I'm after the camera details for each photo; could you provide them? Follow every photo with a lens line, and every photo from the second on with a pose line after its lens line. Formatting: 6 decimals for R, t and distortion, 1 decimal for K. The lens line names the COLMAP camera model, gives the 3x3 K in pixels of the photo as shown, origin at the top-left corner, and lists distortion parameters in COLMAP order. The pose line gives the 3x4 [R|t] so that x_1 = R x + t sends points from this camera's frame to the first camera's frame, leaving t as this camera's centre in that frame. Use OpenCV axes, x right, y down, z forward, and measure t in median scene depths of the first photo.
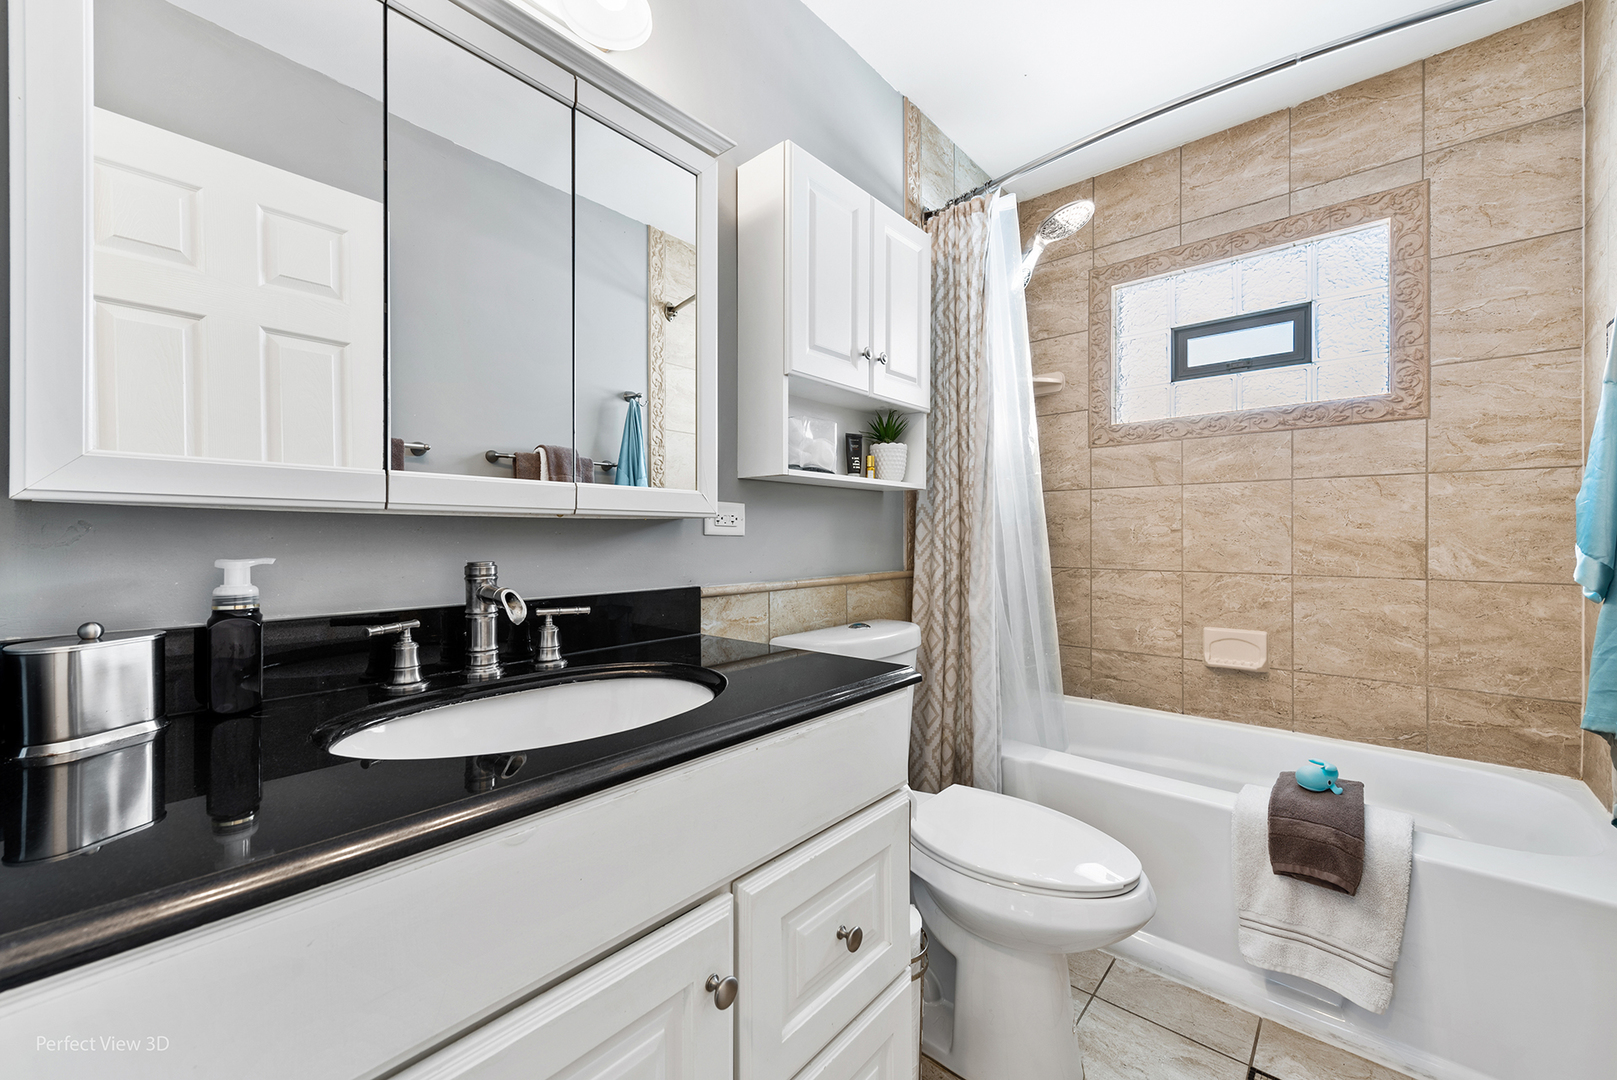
lens RADIAL K [[635.3, 0, 805.9], [0, 635.3, 541.8], [0, 0, 1]] dist [0.010794, -0.001014]
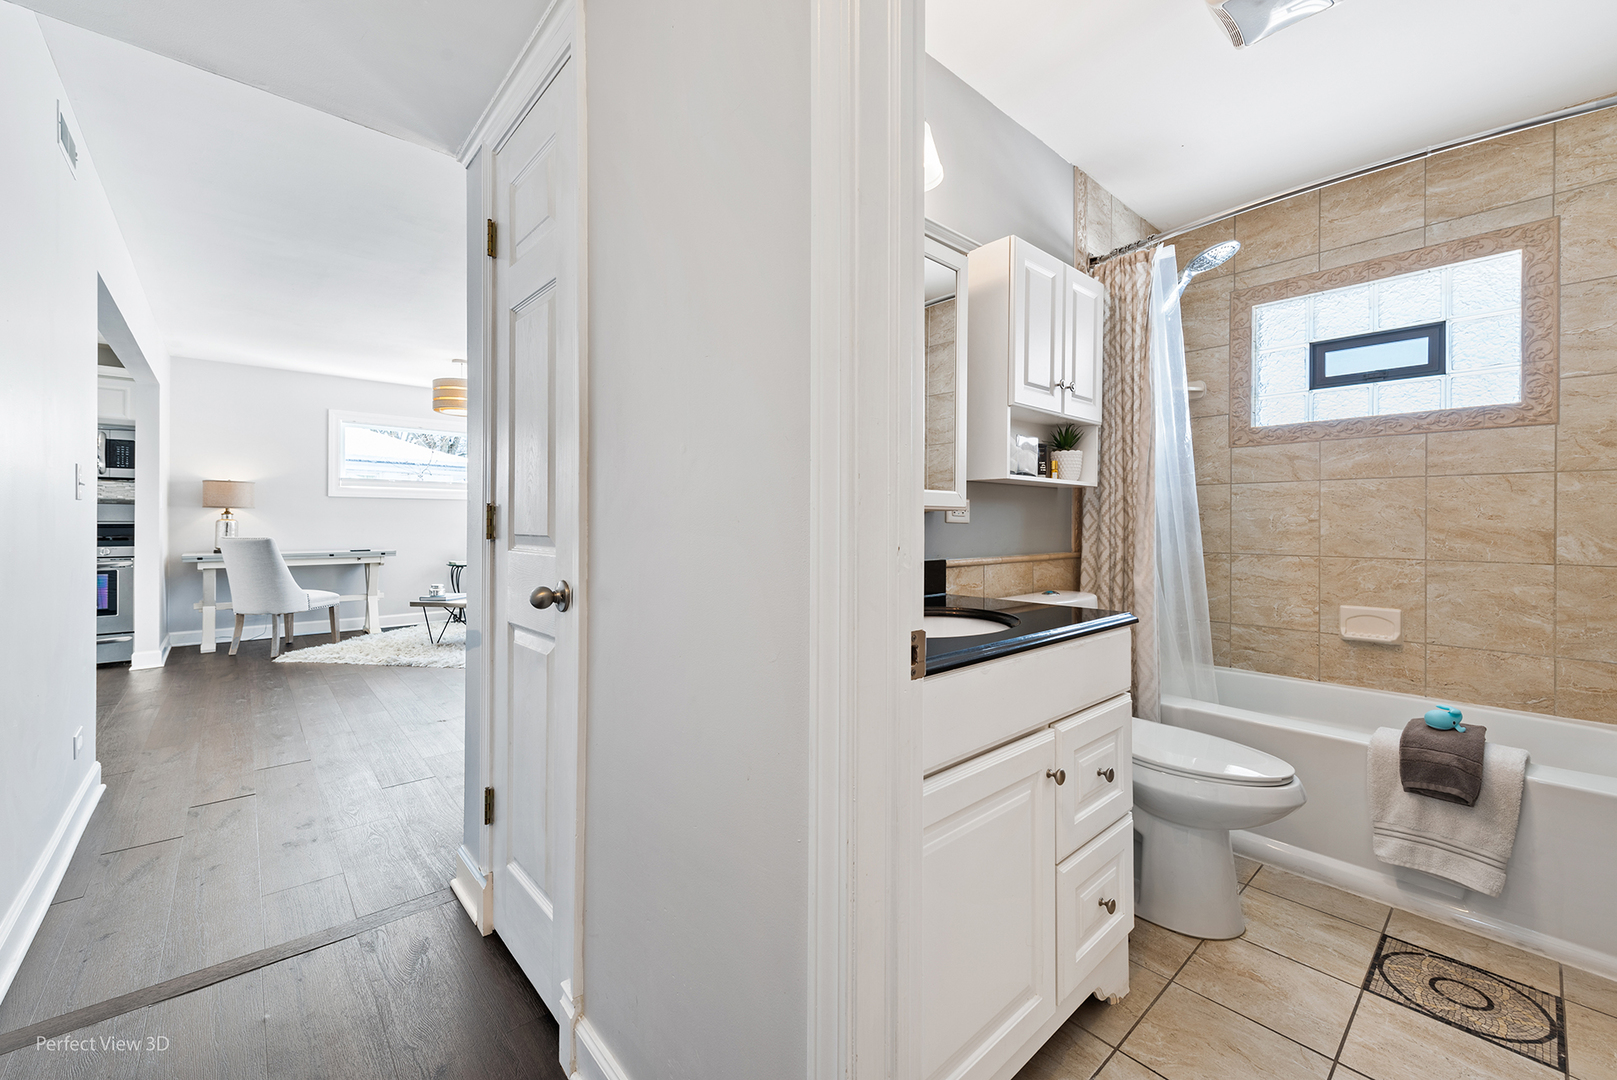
lens RADIAL K [[635.3, 0, 811.7], [0, 635.3, 527.7], [0, 0, 1]] dist [0.010794, -0.001014]
pose [[0.992458, 0.006581, -0.122407, -0.208220], [-0.006825, 0.999975, -0.001567, 0.003821], [0.122394, 0.002390, 0.992479, -0.300083]]
